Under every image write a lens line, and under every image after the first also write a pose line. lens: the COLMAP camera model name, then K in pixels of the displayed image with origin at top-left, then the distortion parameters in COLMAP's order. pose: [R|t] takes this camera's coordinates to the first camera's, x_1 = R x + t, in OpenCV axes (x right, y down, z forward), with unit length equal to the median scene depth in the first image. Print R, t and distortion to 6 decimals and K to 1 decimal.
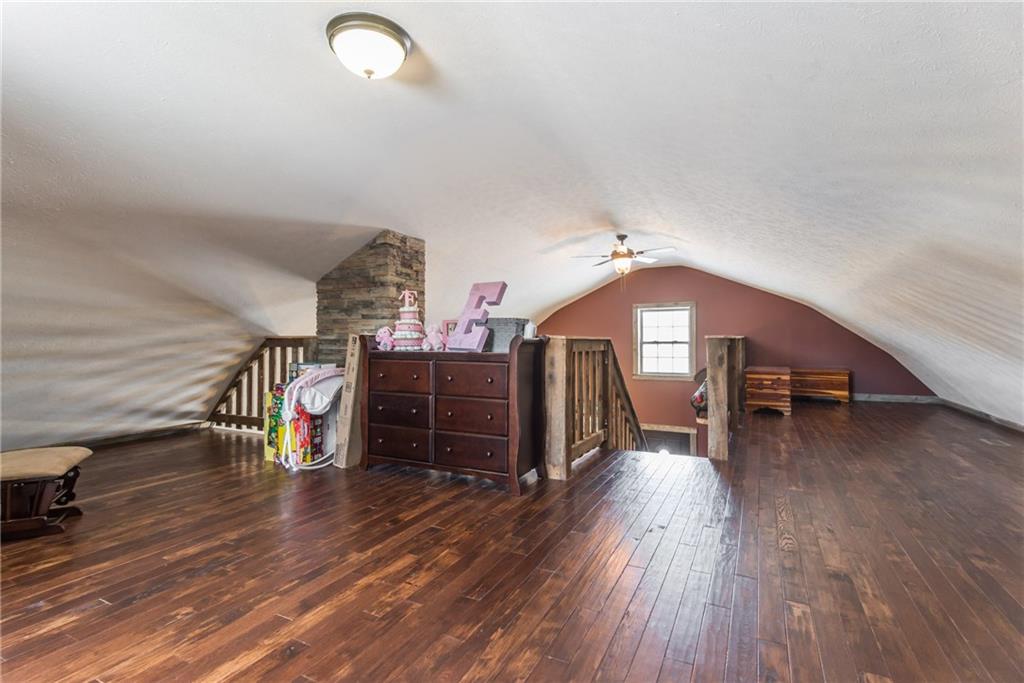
lens RADIAL K [[484.2, 0, 509.1], [0, 484.2, 338.6], [0, 0, 1]] dist [0.015130, 0.000649]
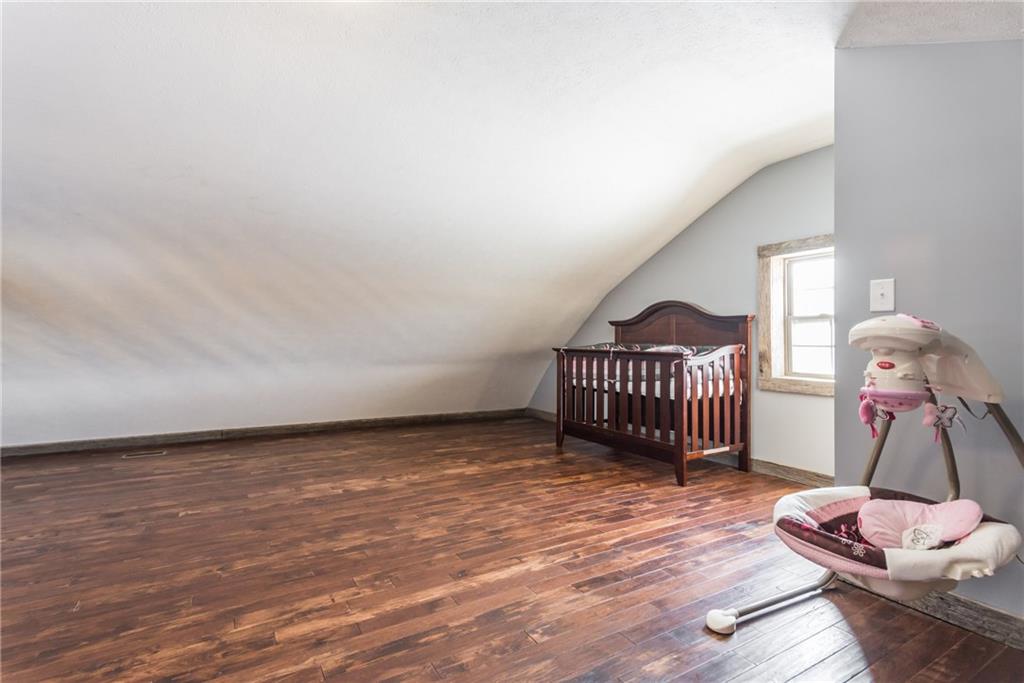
lens RADIAL K [[484.2, 0, 512.2], [0, 484.2, 341.1], [0, 0, 1]] dist [0.015130, 0.000649]
pose [[-0.848841, -0.006749, 0.528606, -1.046892], [-0.009663, 0.999950, -0.002750, 0.005224], [-0.528560, -0.007443, -0.848863, 1.710474]]
